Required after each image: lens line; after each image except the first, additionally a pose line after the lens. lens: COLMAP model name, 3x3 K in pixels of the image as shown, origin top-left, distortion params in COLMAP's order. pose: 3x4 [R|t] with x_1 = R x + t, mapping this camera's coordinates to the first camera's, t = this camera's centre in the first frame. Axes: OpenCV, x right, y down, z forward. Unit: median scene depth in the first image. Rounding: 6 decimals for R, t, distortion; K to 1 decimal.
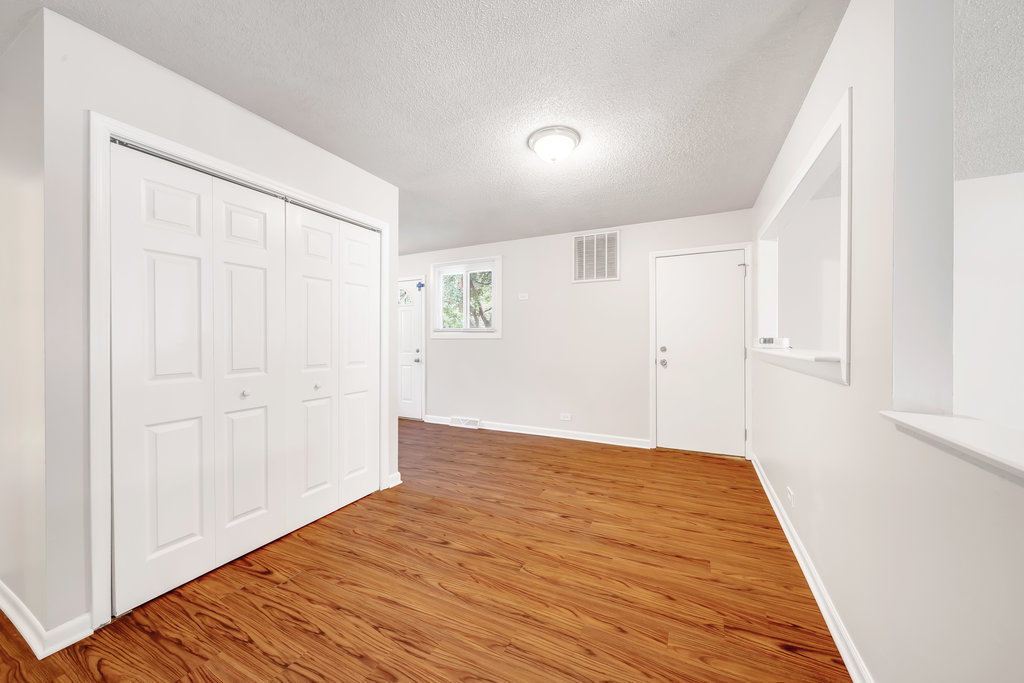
lens RADIAL K [[362.7, 0, 512.0], [0, 362.7, 341.5], [0, 0, 1]] dist [-0.001669, -0.000348]
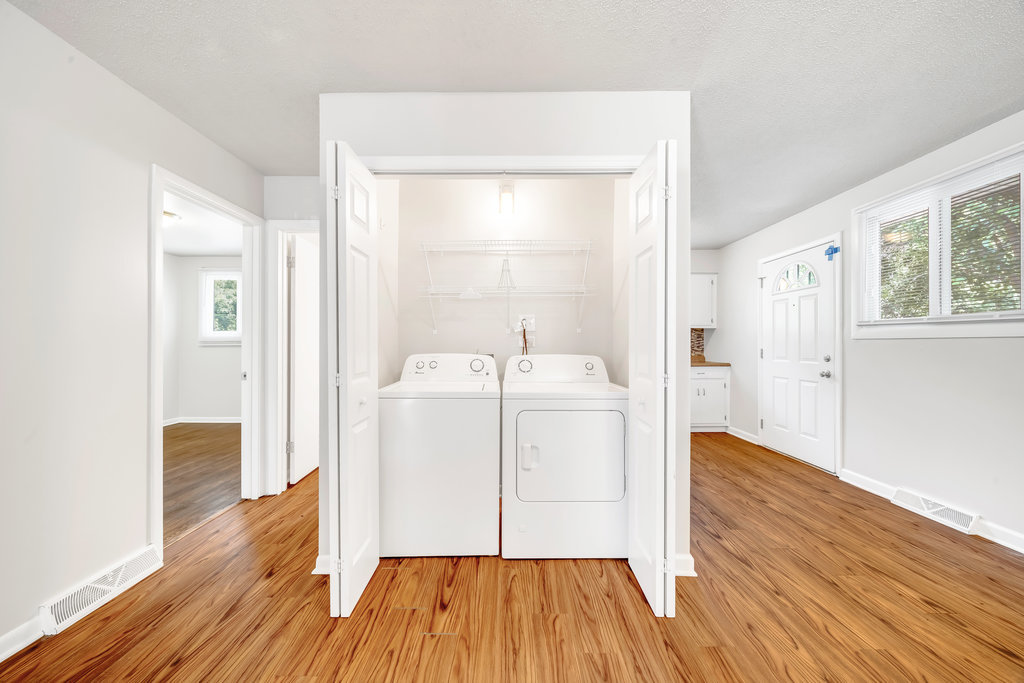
lens RADIAL K [[362.7, 0, 512.0], [0, 362.7, 341.5], [0, 0, 1]] dist [-0.001669, -0.000348]
pose [[0.435015, -0.002468, -0.900420, 0.086780], [-0.005519, 0.999970, -0.005407, 0.003746], [0.900406, 0.007322, 0.434989, 0.375952]]
